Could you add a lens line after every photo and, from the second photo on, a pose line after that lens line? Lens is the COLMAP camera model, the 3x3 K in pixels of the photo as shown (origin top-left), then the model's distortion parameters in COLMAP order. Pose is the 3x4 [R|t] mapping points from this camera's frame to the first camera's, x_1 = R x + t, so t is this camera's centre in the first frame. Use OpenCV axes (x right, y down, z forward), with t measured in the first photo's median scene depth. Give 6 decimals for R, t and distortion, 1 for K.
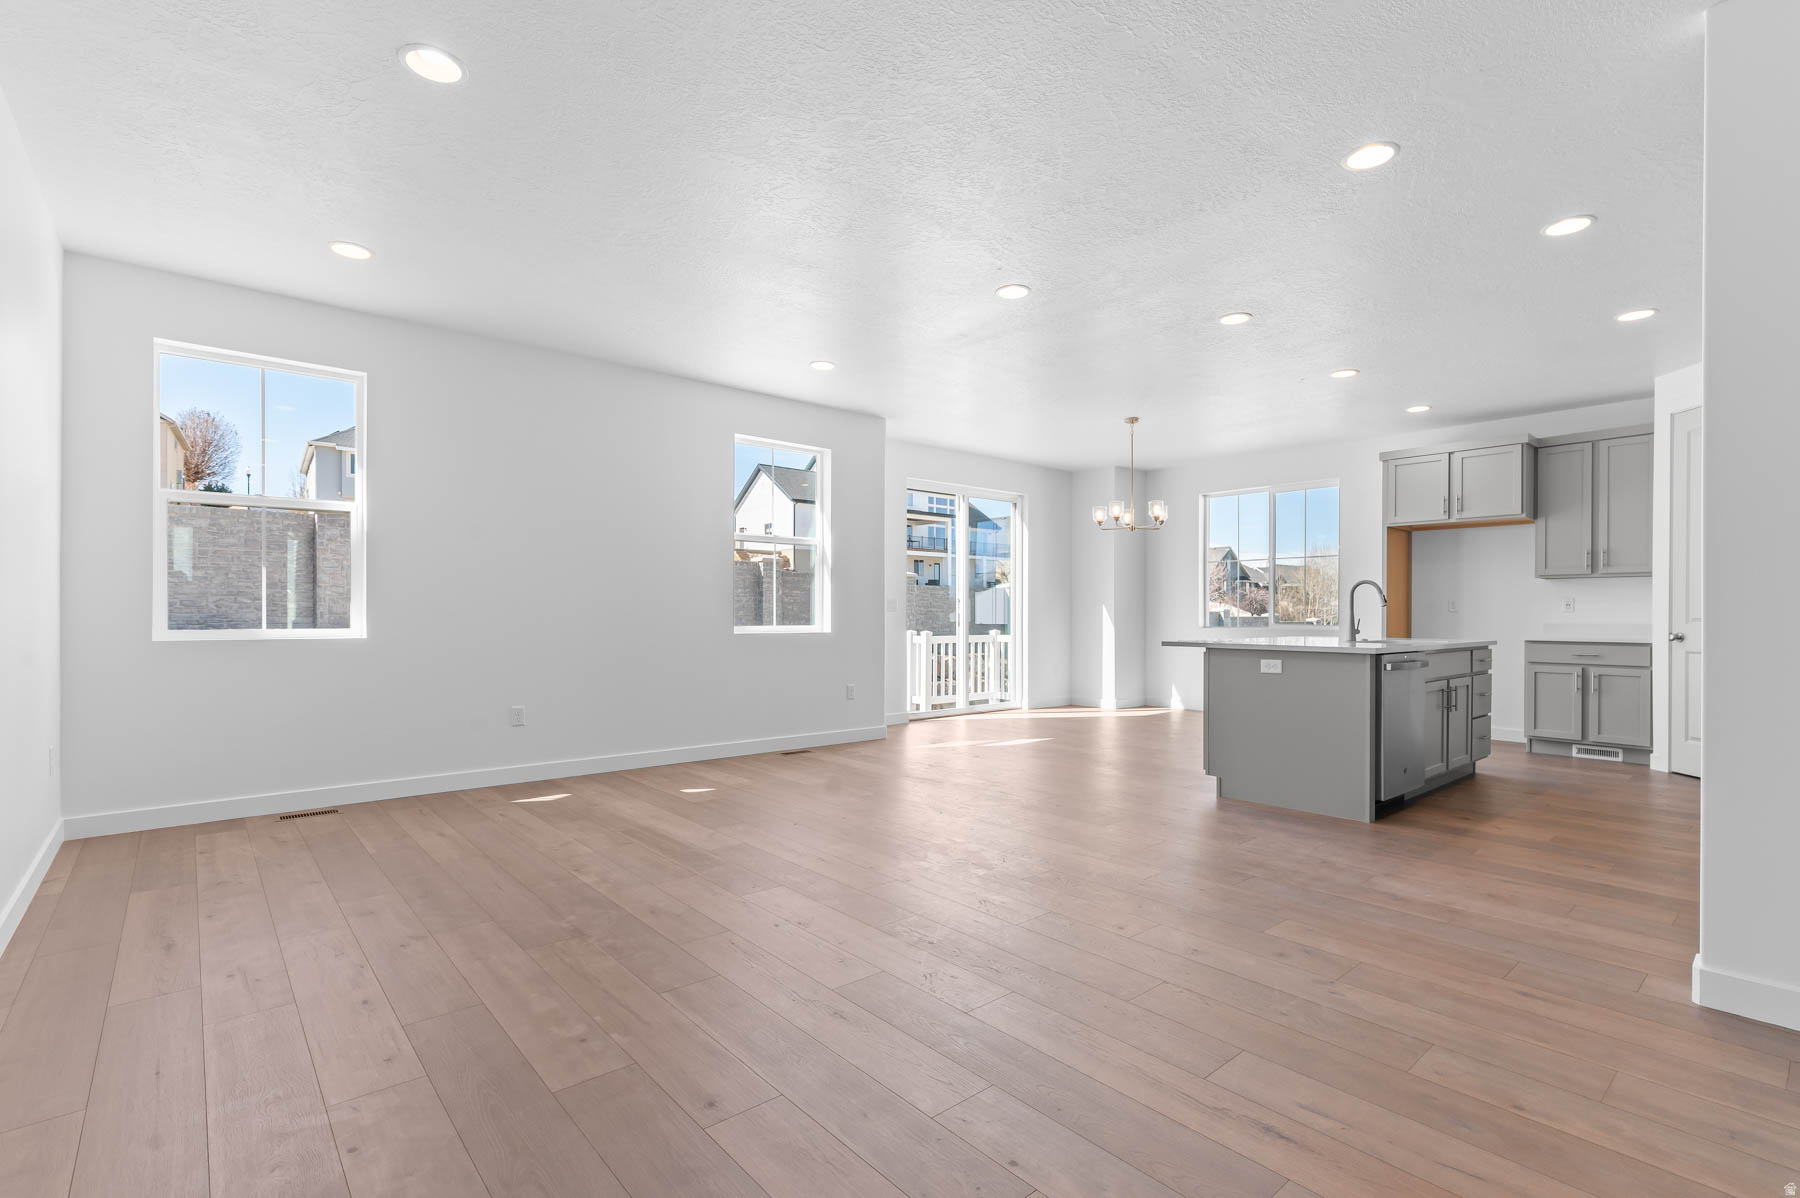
lens RADIAL K [[831.3, 0, 896.4], [0, 831.3, 610.2], [0, 0, 1]] dist [0.003113, -0.000072]
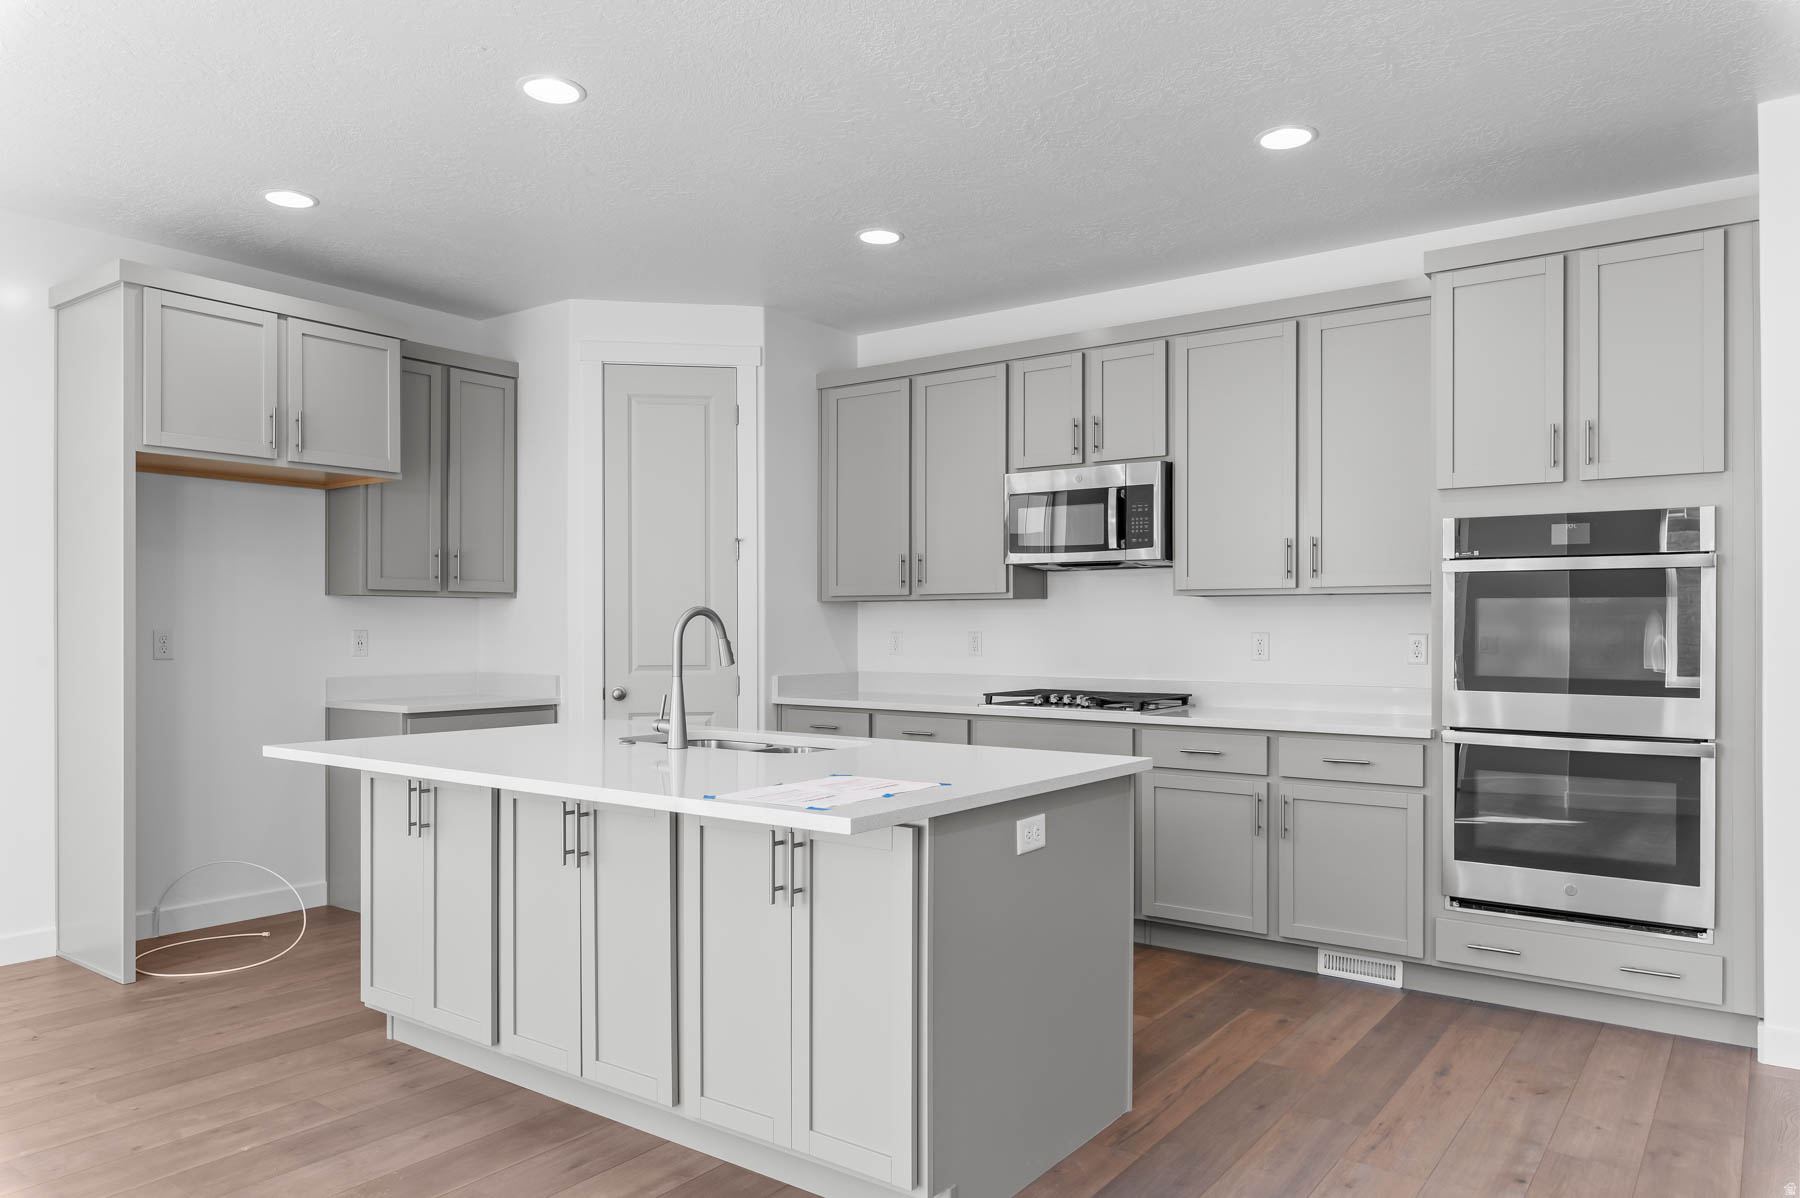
lens RADIAL K [[1226.6, 0, 902.5], [0, 1226.6, 611.1], [0, 0, 1]] dist [-0.002024, 0.000088]
pose [[-0.250574, 0.006393, 0.968076, -0.078171], [-0.006404, 0.999945, -0.008261, -0.025837], [-0.968076, -0.008270, -0.250519, 0.927365]]
